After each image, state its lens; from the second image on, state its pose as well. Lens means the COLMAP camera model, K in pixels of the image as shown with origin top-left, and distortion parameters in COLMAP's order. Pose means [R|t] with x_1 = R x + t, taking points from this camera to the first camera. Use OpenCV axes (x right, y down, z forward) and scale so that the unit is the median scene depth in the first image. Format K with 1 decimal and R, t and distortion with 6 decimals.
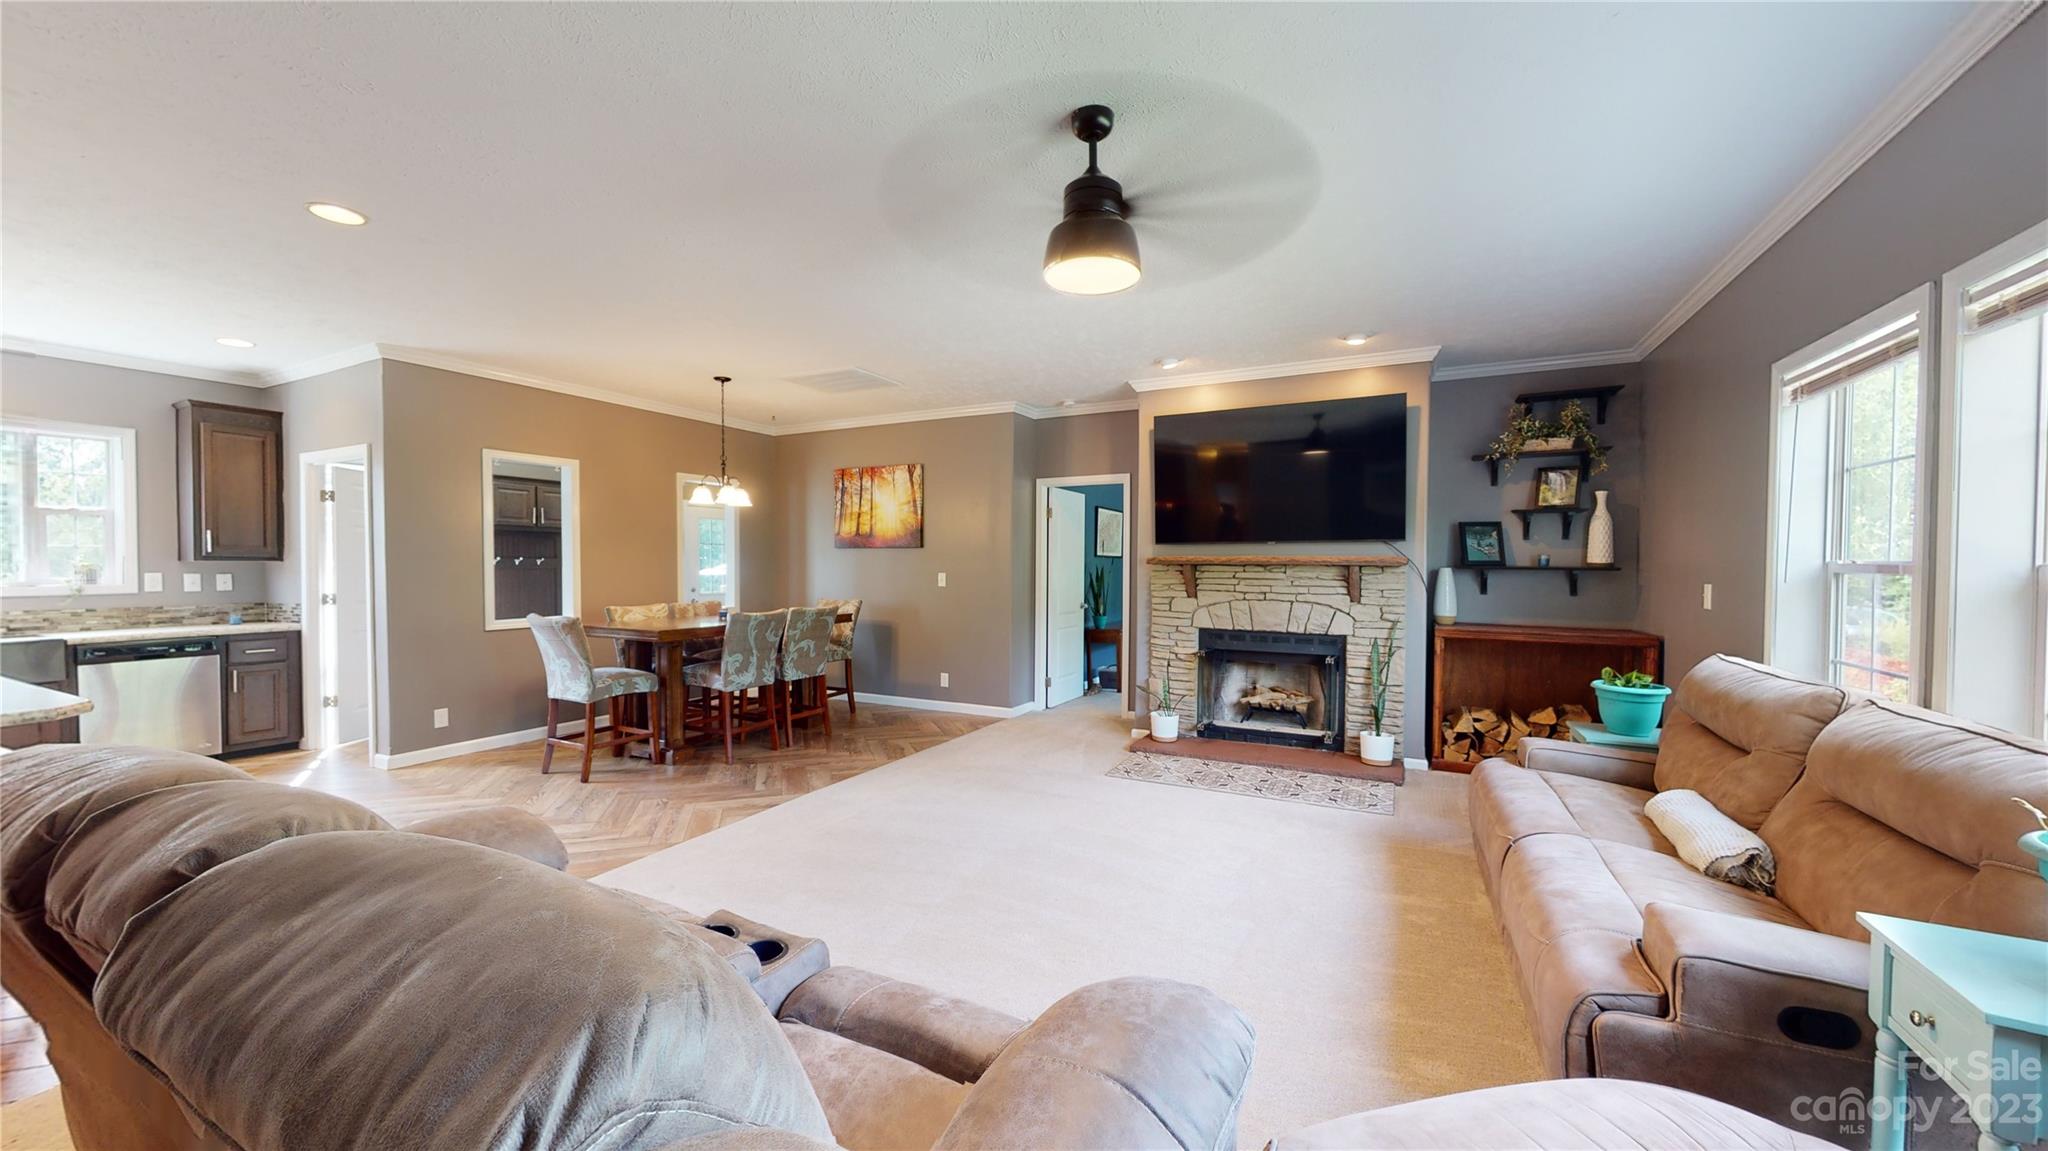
lens RADIAL K [[749.8, 0, 1025.5], [0, 749.8, 578.9], [0, 0, 1]] dist [-0.000032, 0.000126]
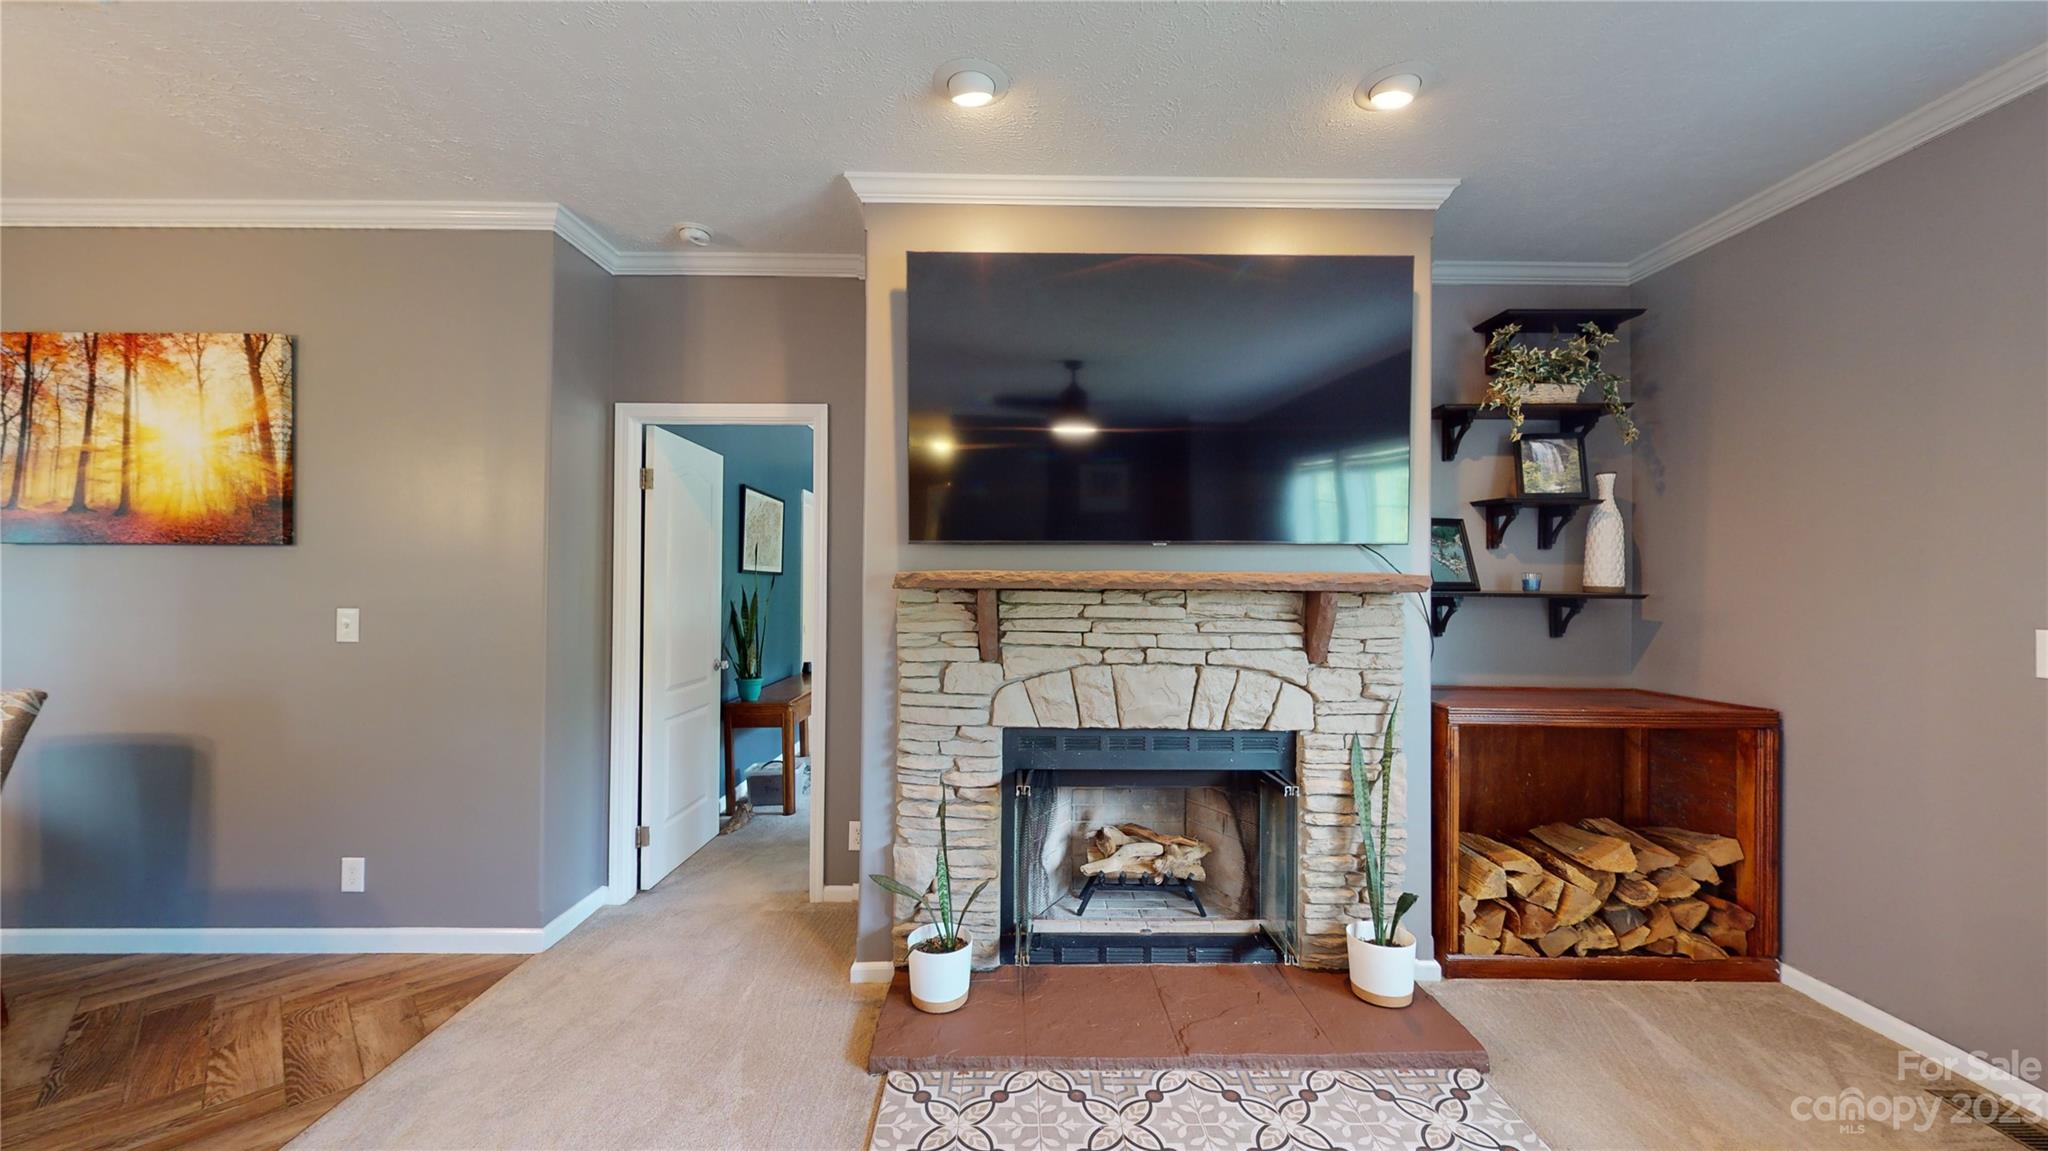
lens RADIAL K [[749.8, 0, 1025.5], [0, 749.8, 578.9], [0, 0, 1]] dist [-0.000032, 0.000126]
pose [[0.884210, 0.003501, 0.467077, 0.027898], [0.007497, 0.999737, -0.021686, -0.015357], [-0.467030, 0.022676, 0.883951, 0.588190]]
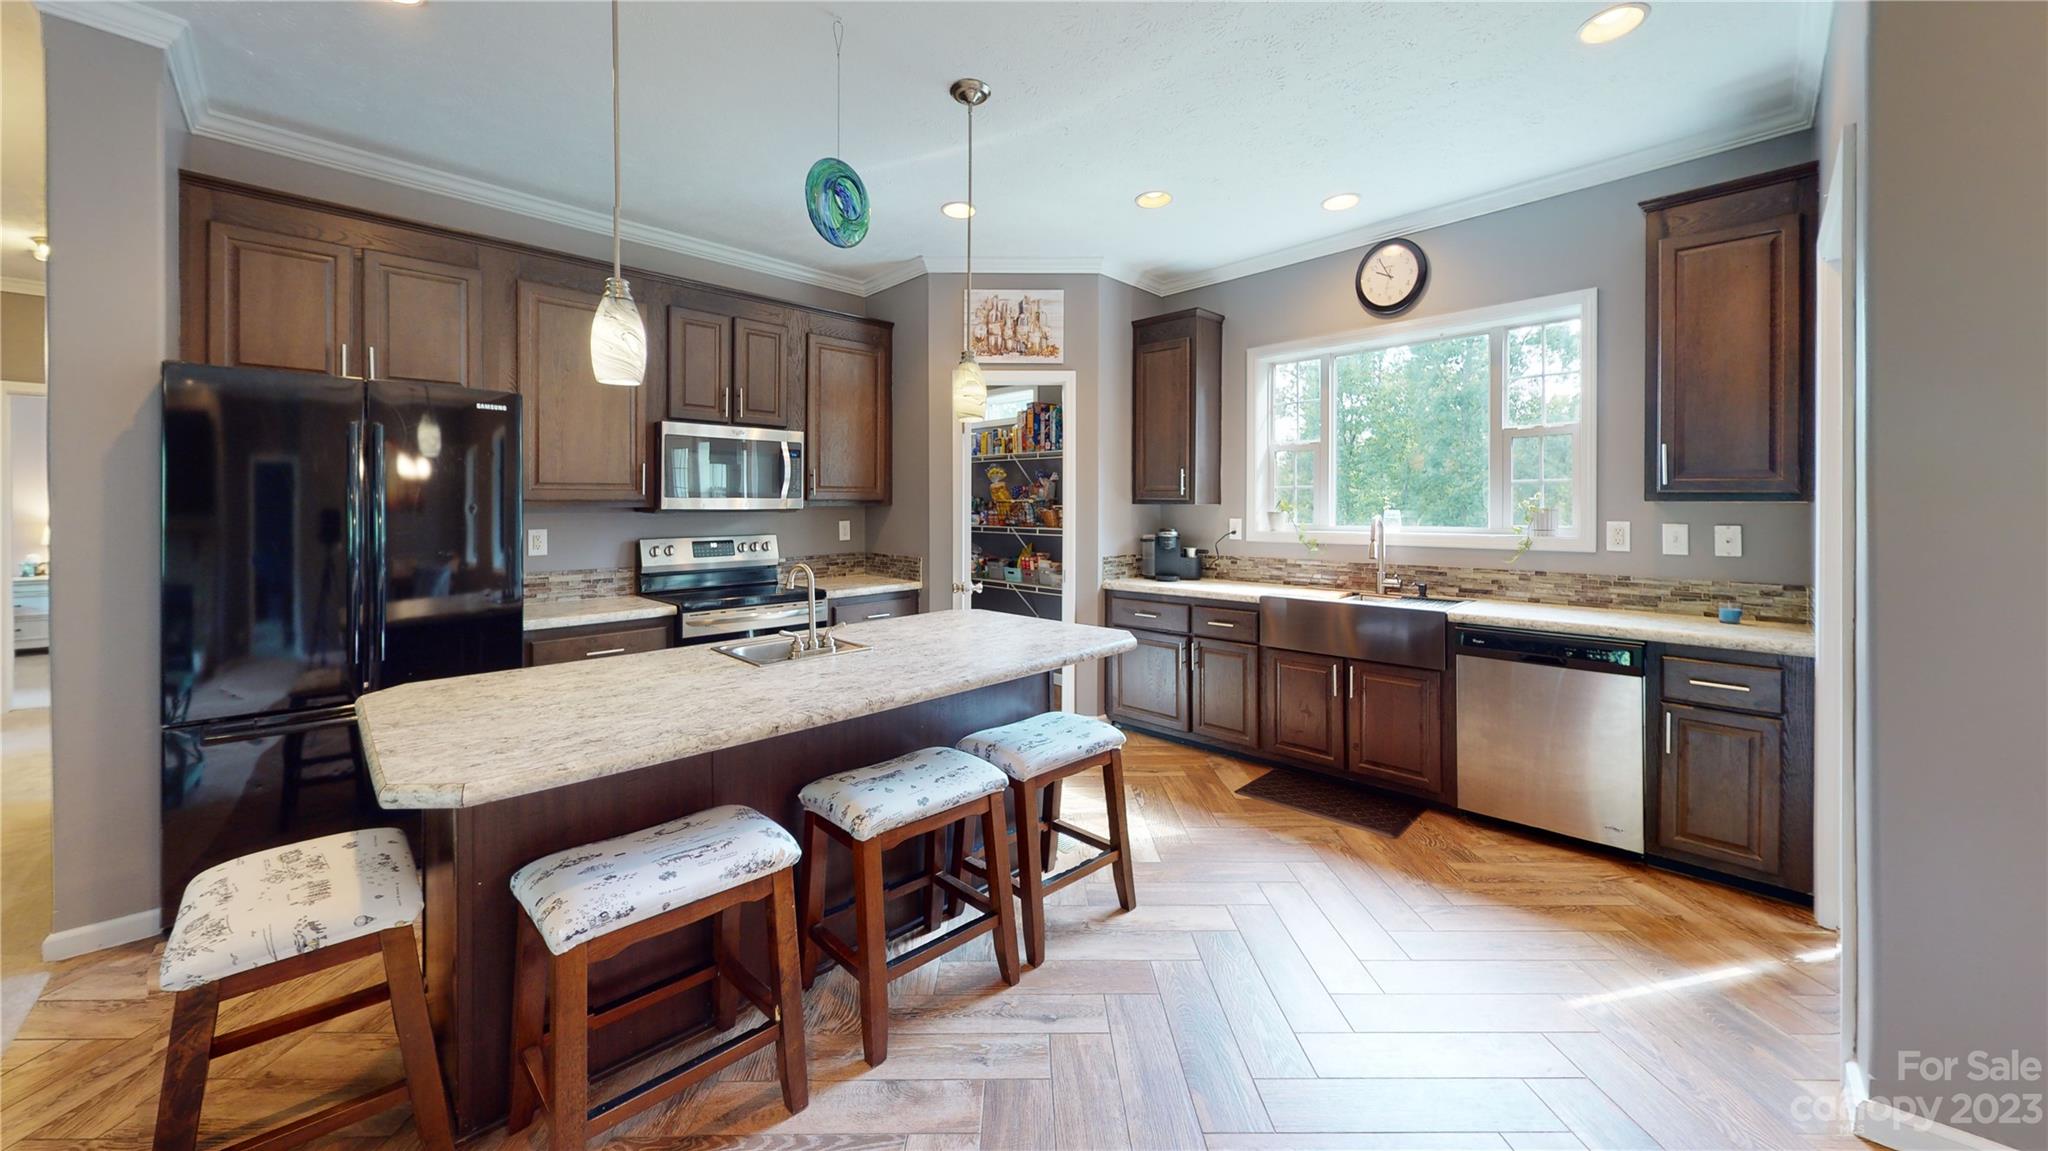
lens RADIAL K [[763.1, 0, 1071.4], [0, 763.1, 557.5], [0, 0, 1]] dist [0.000032, 0.000015]
pose [[-0.241028, 0.063314, -0.968451, -0.420518], [-0.021254, 0.997286, 0.070488, -0.011986], [0.970285, 0.037573, -0.239028, 0.671857]]
